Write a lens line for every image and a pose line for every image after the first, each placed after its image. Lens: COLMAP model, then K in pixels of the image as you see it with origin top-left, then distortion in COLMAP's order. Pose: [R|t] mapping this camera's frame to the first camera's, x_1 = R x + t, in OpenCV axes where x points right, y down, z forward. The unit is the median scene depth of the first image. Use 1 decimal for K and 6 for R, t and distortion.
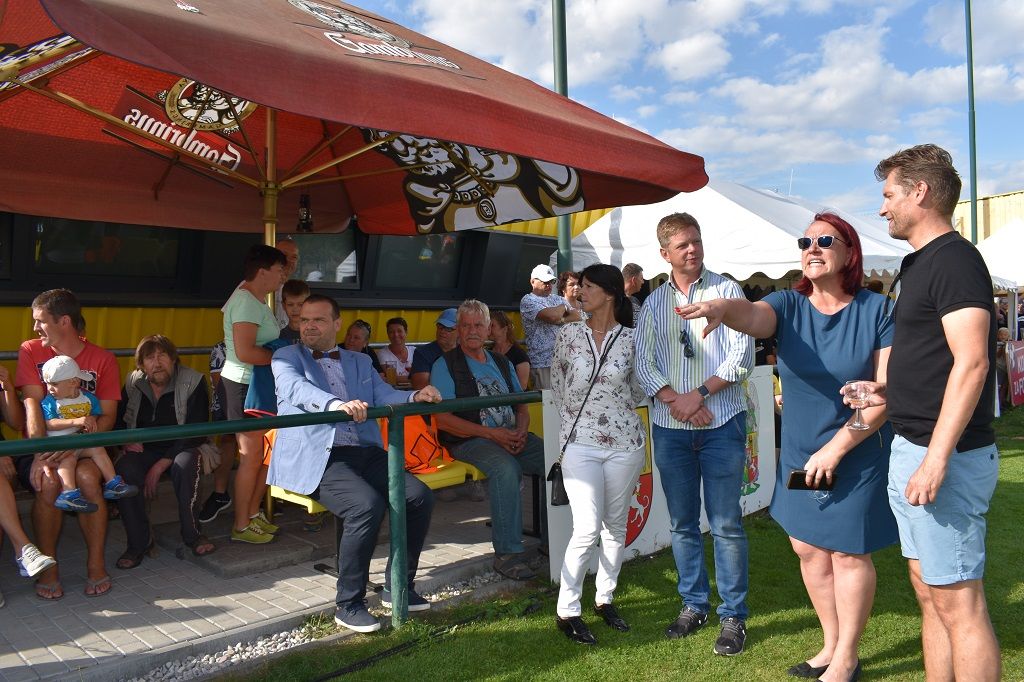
lens RADIAL K [[804.6, 0, 512.0], [0, 804.6, 341.0], [0, 0, 1]] dist [-0.107678, 0.000361]
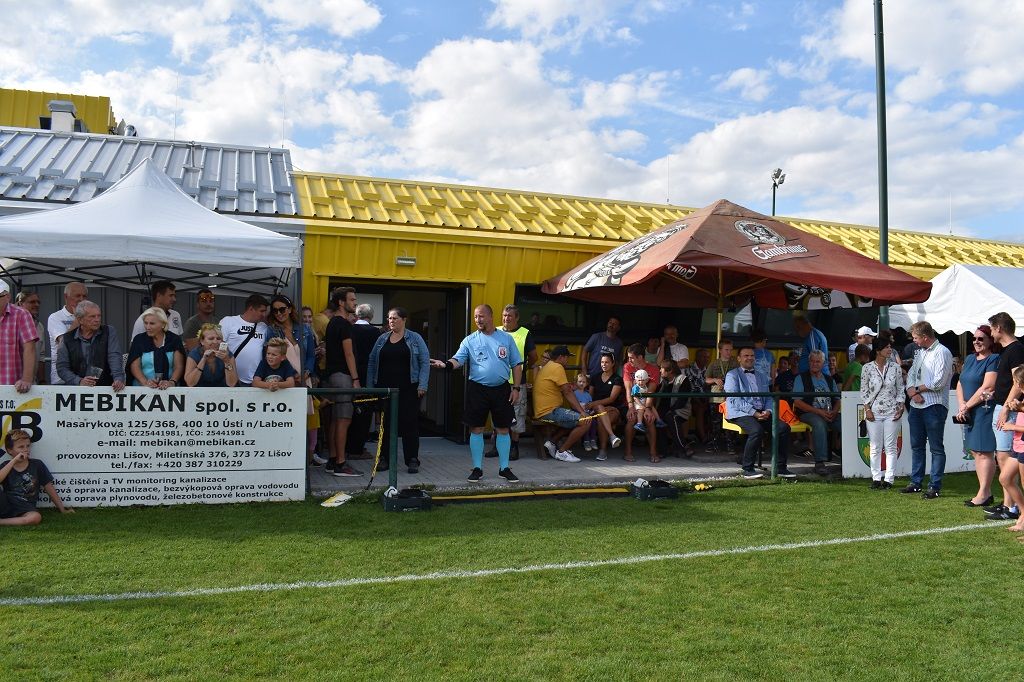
lens RADIAL K [[804.6, 0, 512.0], [0, 804.6, 341.0], [0, 0, 1]] dist [-0.107678, 0.000361]
pose [[0.897168, 0.023817, -0.441047, 0.136457], [-0.037735, 0.999027, -0.022810, 0.003273], [0.440075, 0.037107, 0.897194, -1.062218]]
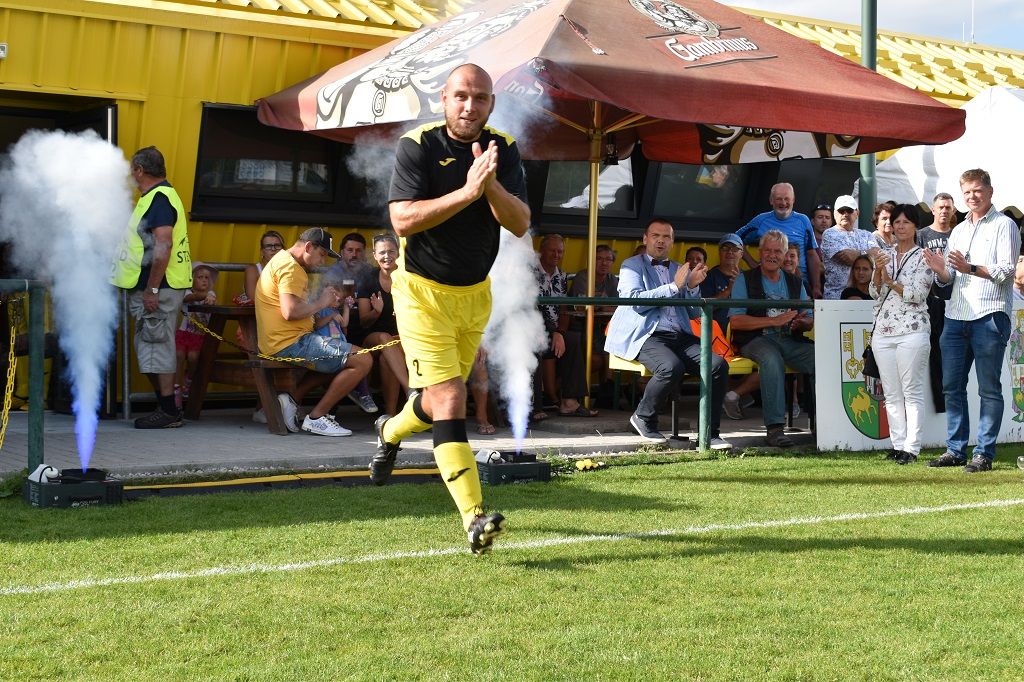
lens RADIAL K [[1677.1, 0, 512.0], [0, 1677.1, 341.0], [0, 0, 1]] dist [0.011852, -0.064443]
pose [[0.981418, 0.031899, -0.189210, 0.054941], [-0.030149, 0.999472, 0.012117, 0.081672], [0.189497, -0.006187, 0.981862, -1.300640]]
